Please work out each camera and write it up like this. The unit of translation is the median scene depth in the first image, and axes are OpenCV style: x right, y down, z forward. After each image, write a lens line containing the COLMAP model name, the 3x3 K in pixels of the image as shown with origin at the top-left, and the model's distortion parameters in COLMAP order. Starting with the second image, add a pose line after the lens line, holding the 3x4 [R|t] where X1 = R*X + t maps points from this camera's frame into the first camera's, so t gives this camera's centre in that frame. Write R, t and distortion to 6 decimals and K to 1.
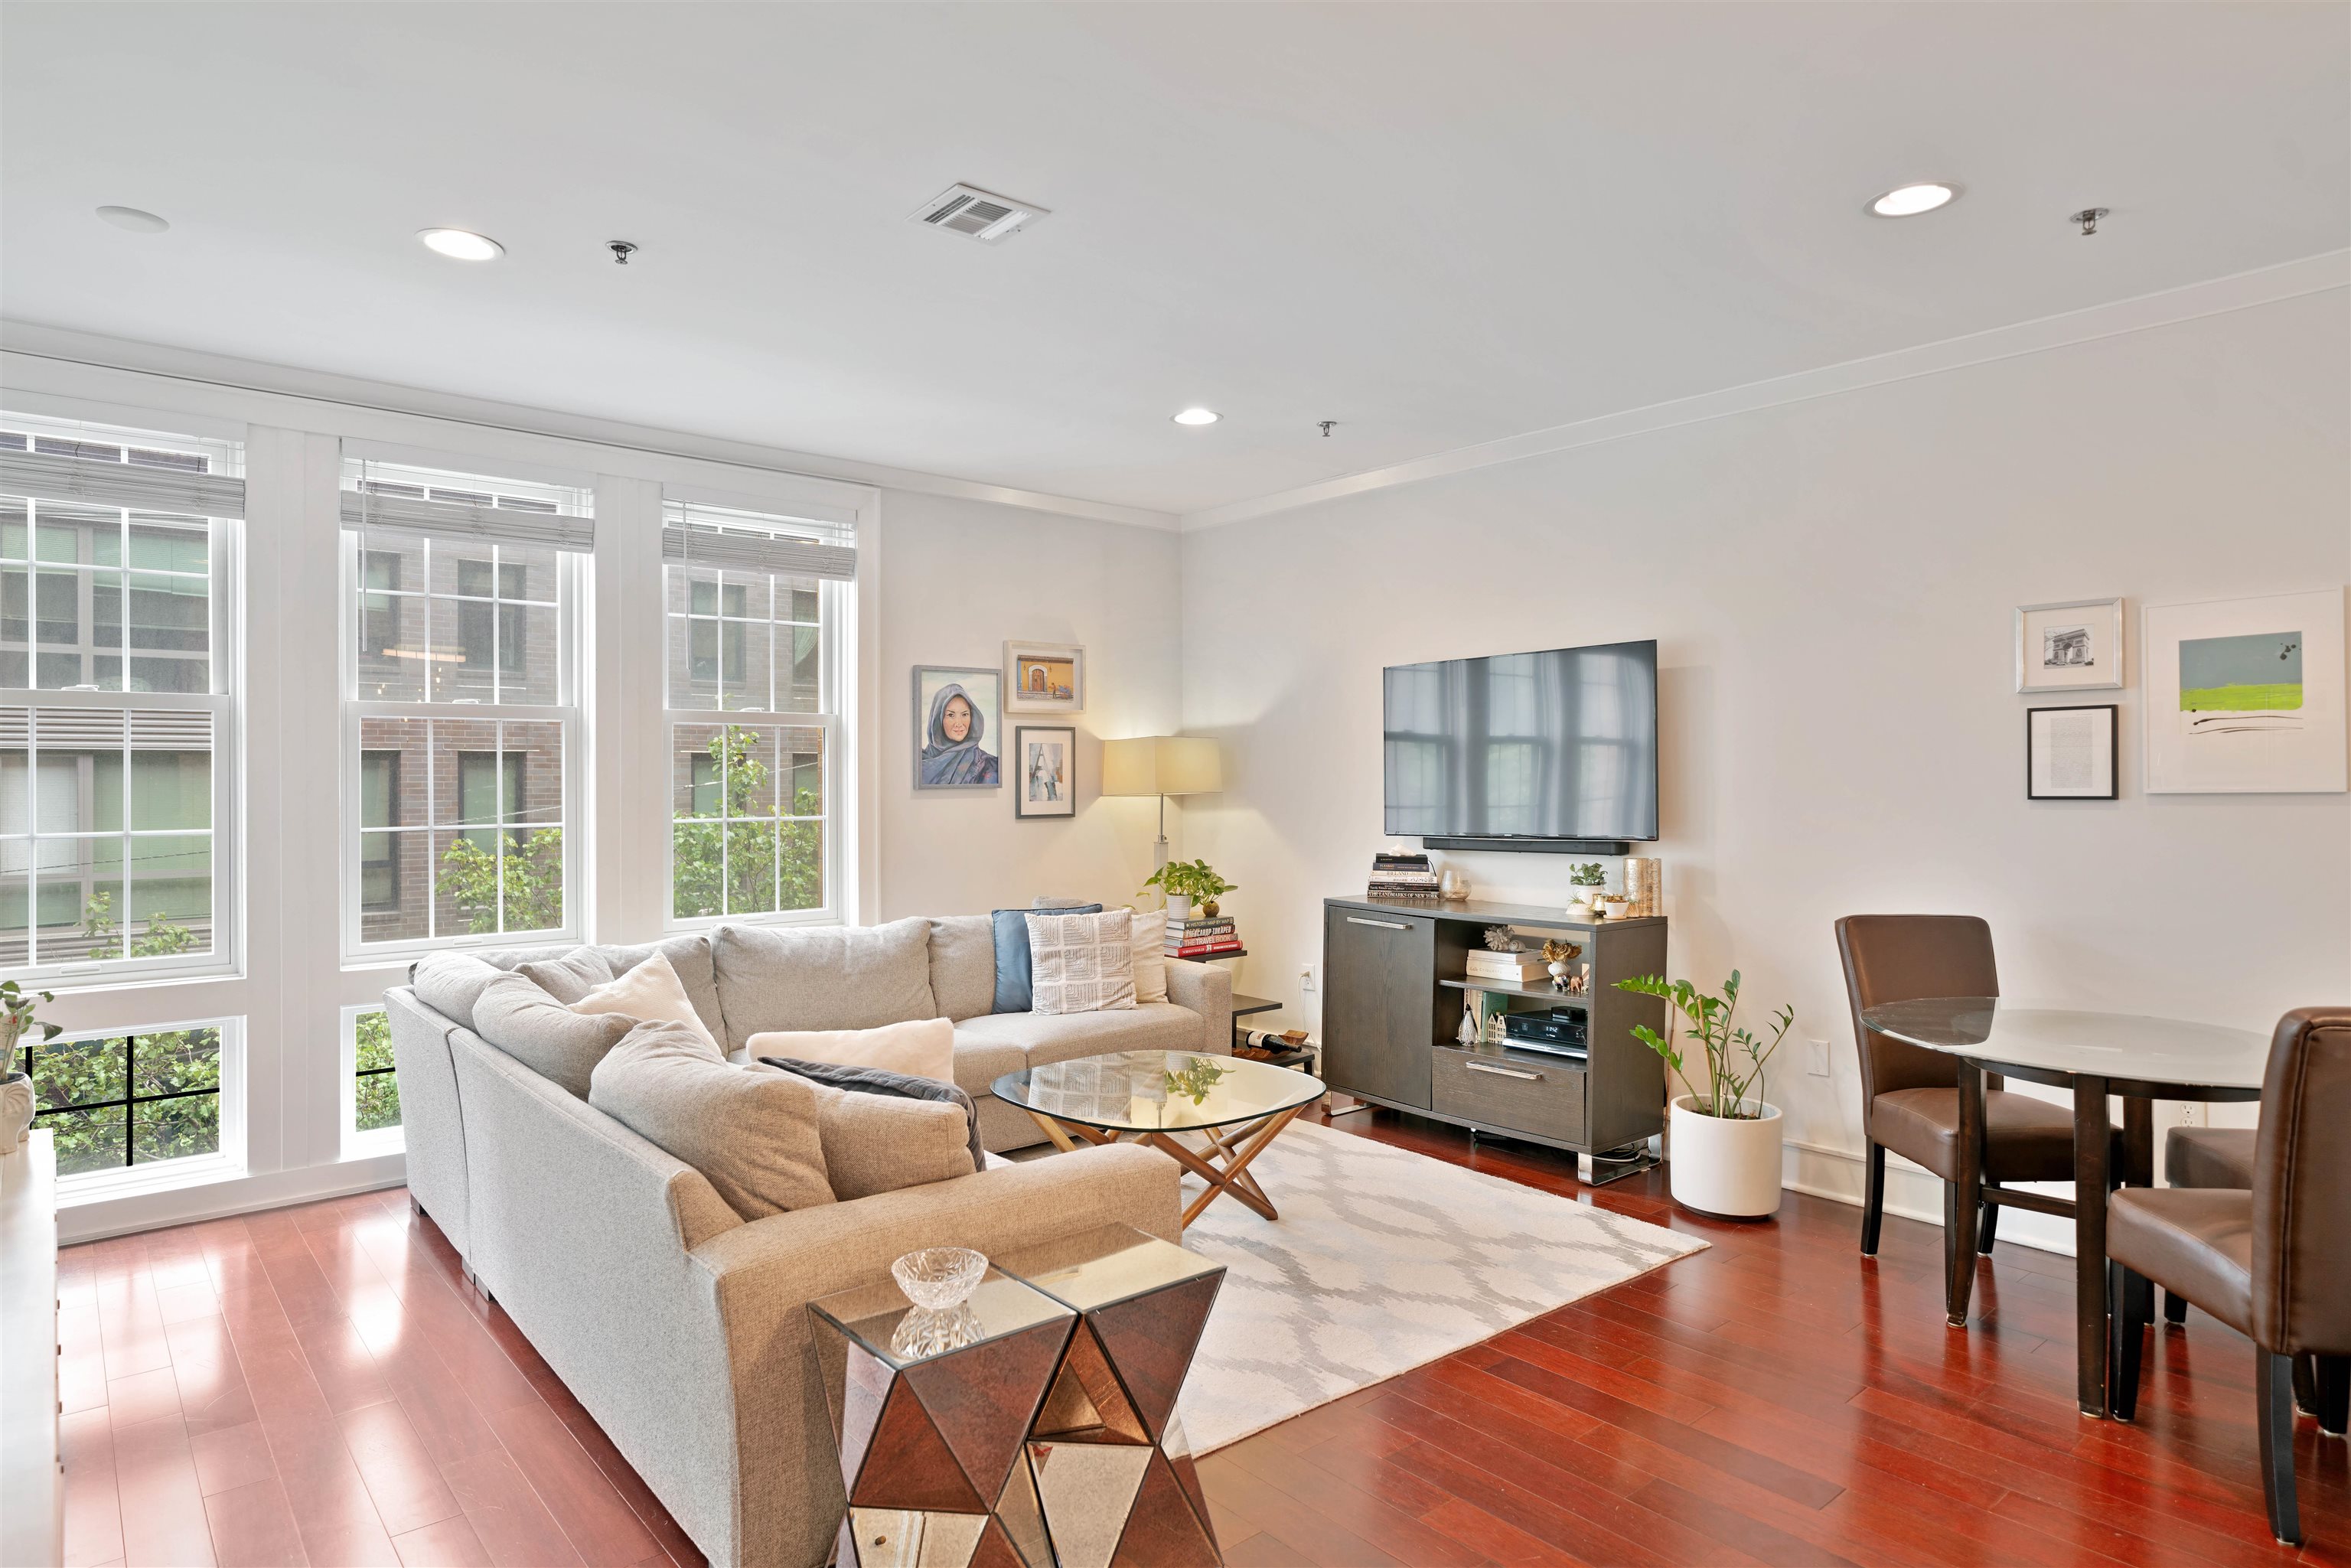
lens RADIAL K [[1302.8, 0, 1143.8], [0, 1302.8, 777.5], [0, 0, 1]] dist [0.005934, 0.001133]
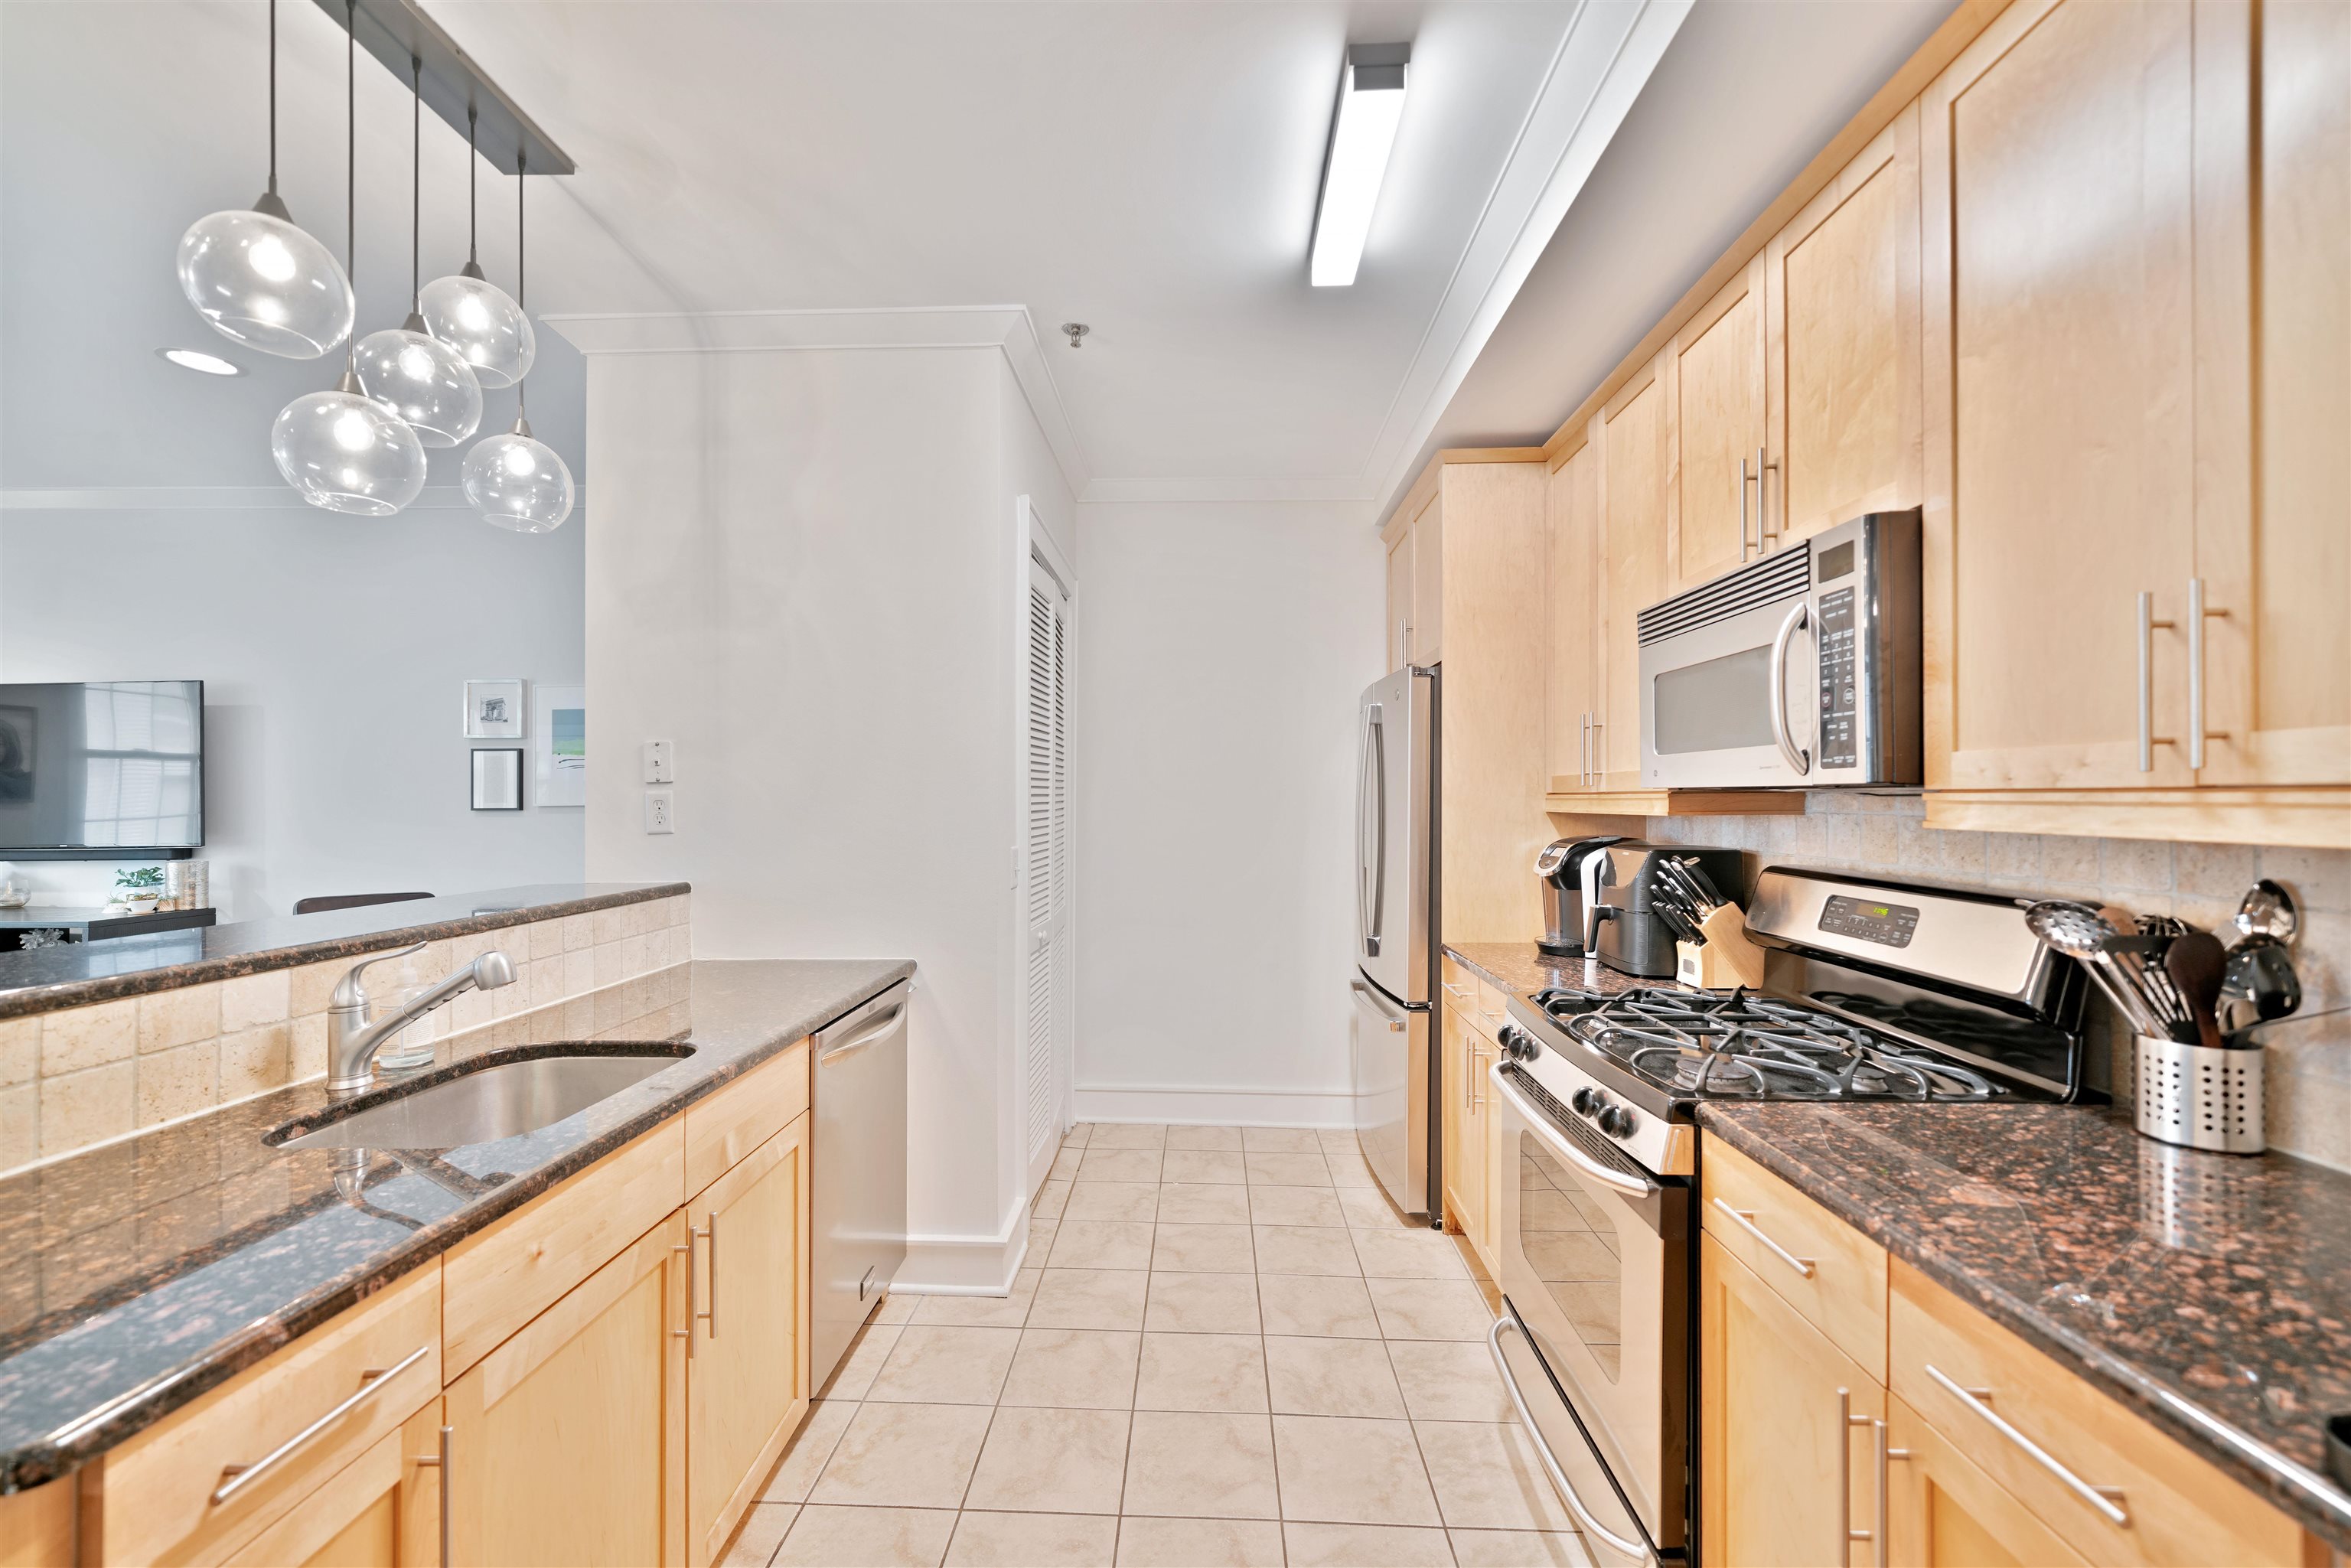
lens RADIAL K [[935.1, 0, 1164.5], [0, 935.1, 813.9], [0, 0, 1]] dist [0.000449, 0.000849]
pose [[0.677082, -0.008846, 0.735855, 0.357927], [-0.005724, 0.999834, 0.017286, -0.001783], [-0.735886, -0.015916, 0.676919, -0.247482]]
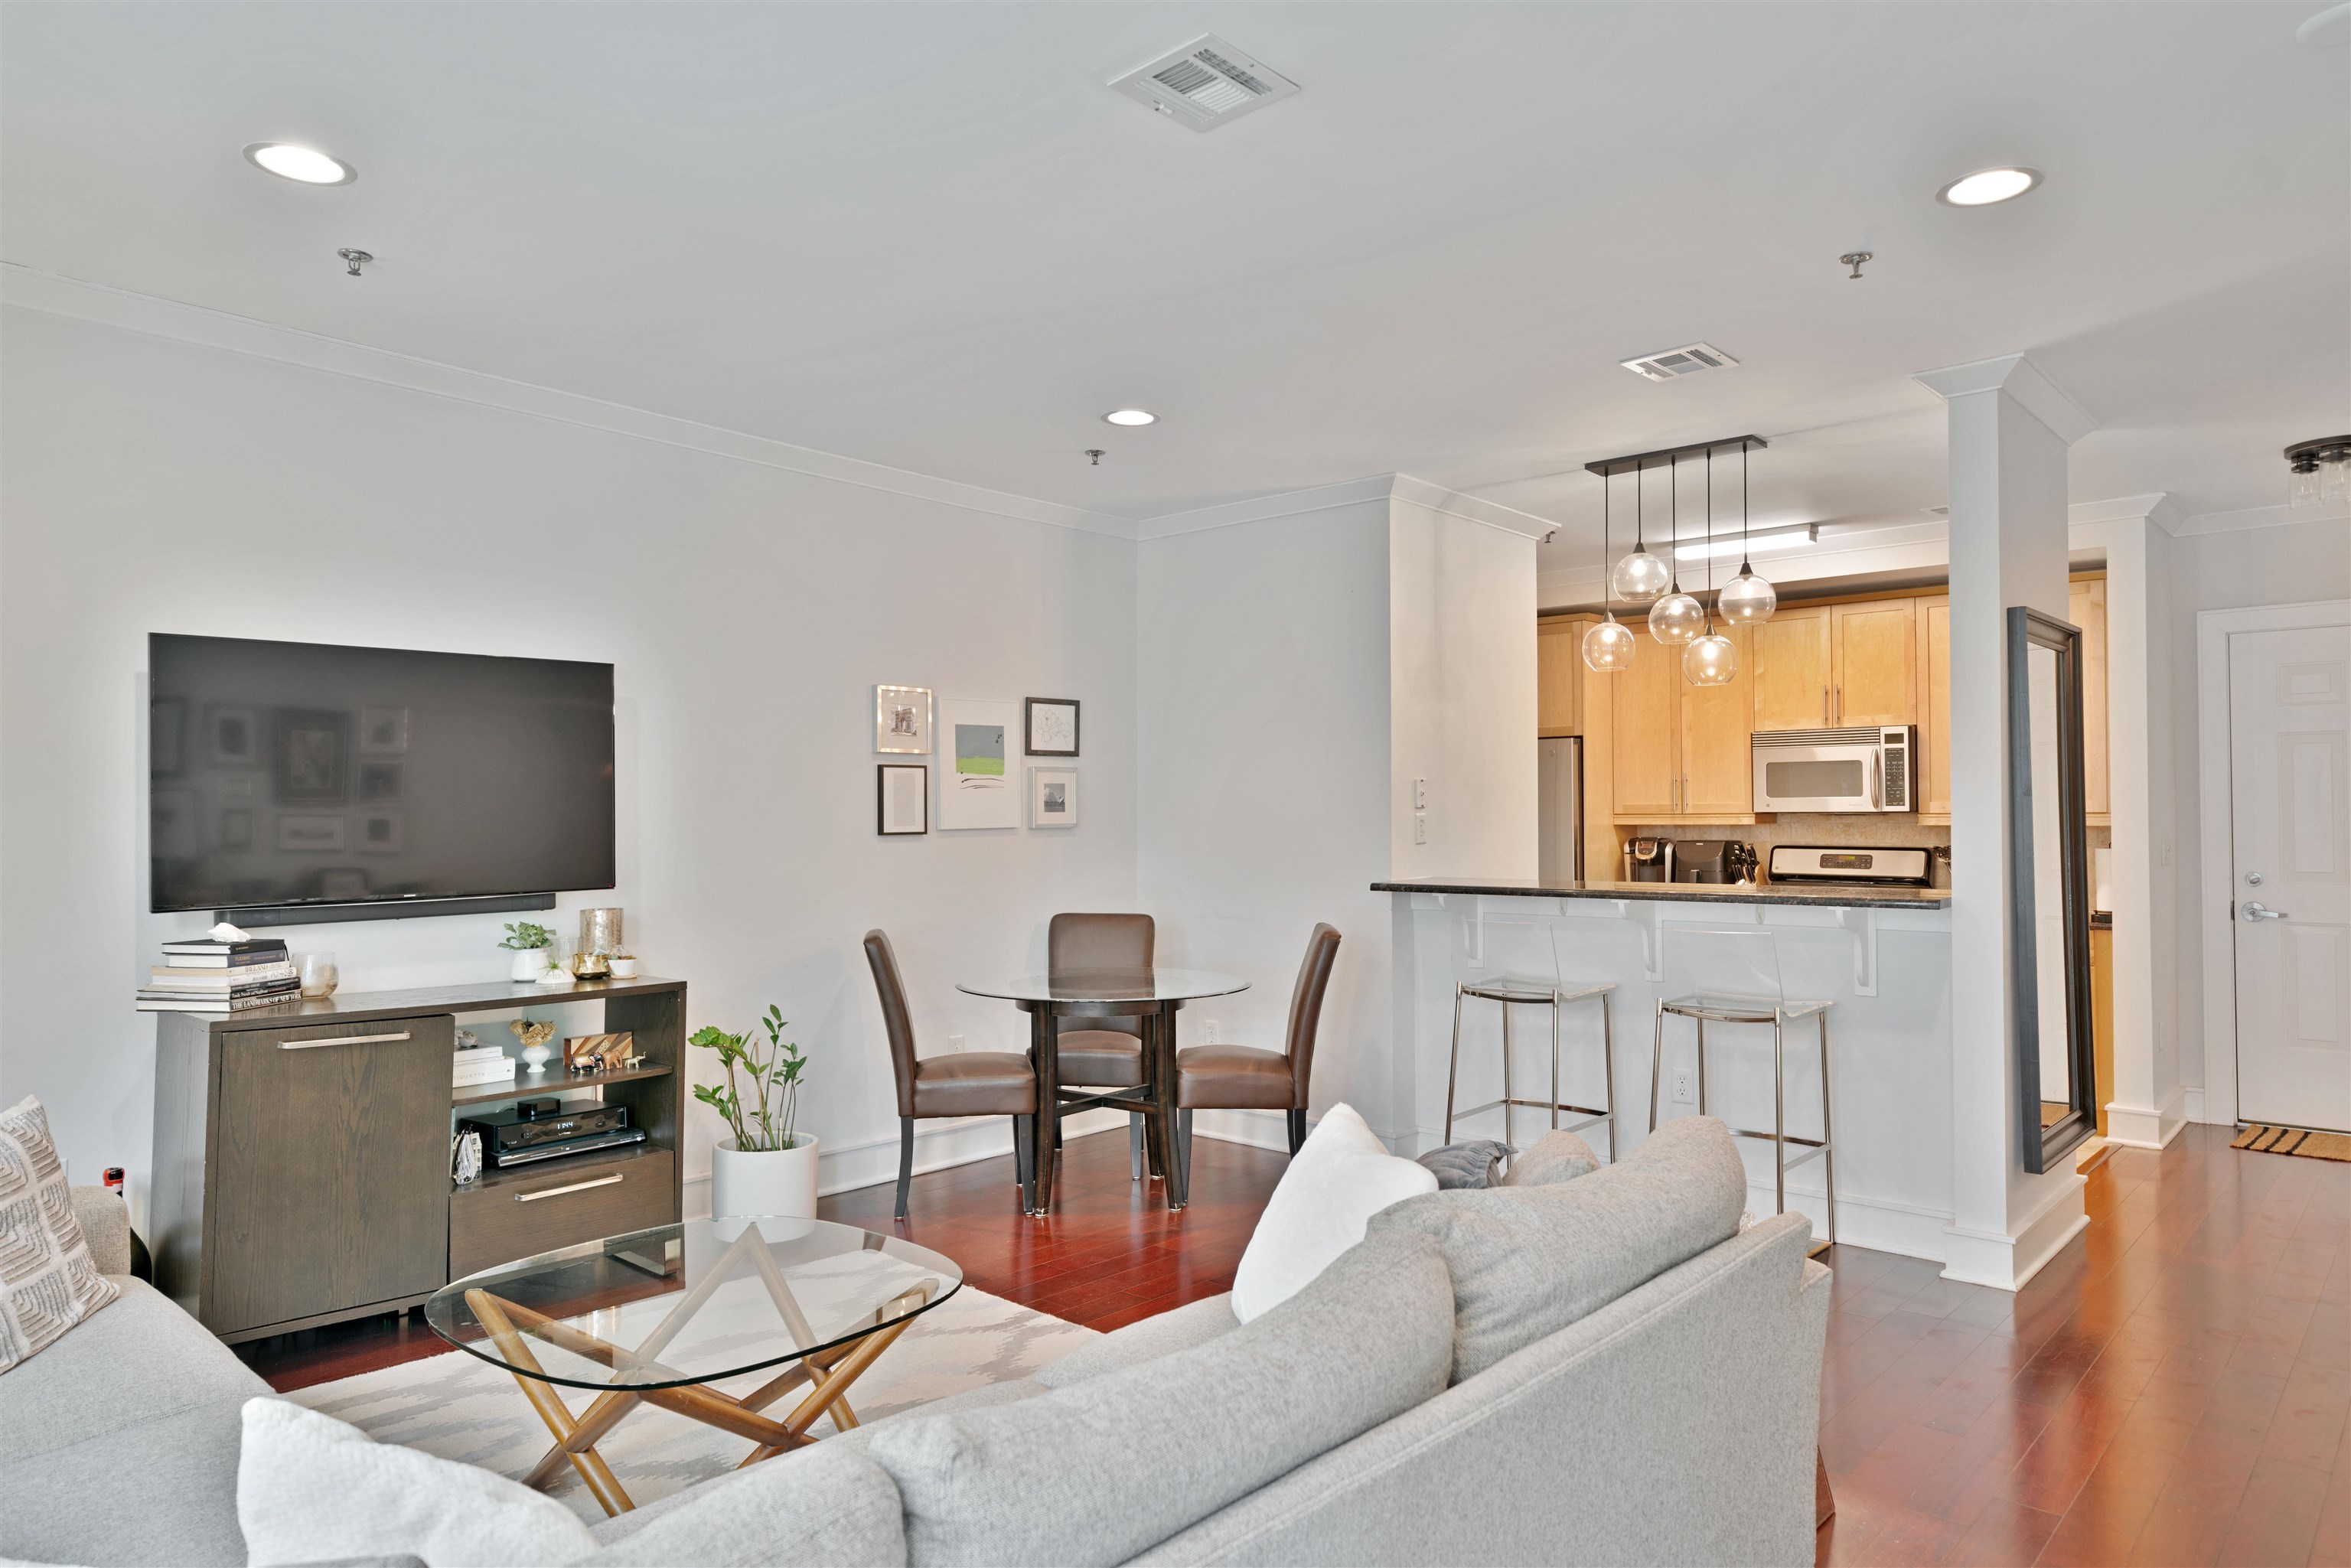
lens RADIAL K [[1475.9, 0, 1145.9], [0, 1475.9, 791.7], [0, 0, 1]] dist [-0.007565, -0.000184]
pose [[-0.131798, 0.019864, 0.991078, -0.671416], [0.000058, 0.999799, -0.020031, 0.002640], [-0.991277, -0.002582, -0.131773, 0.783044]]
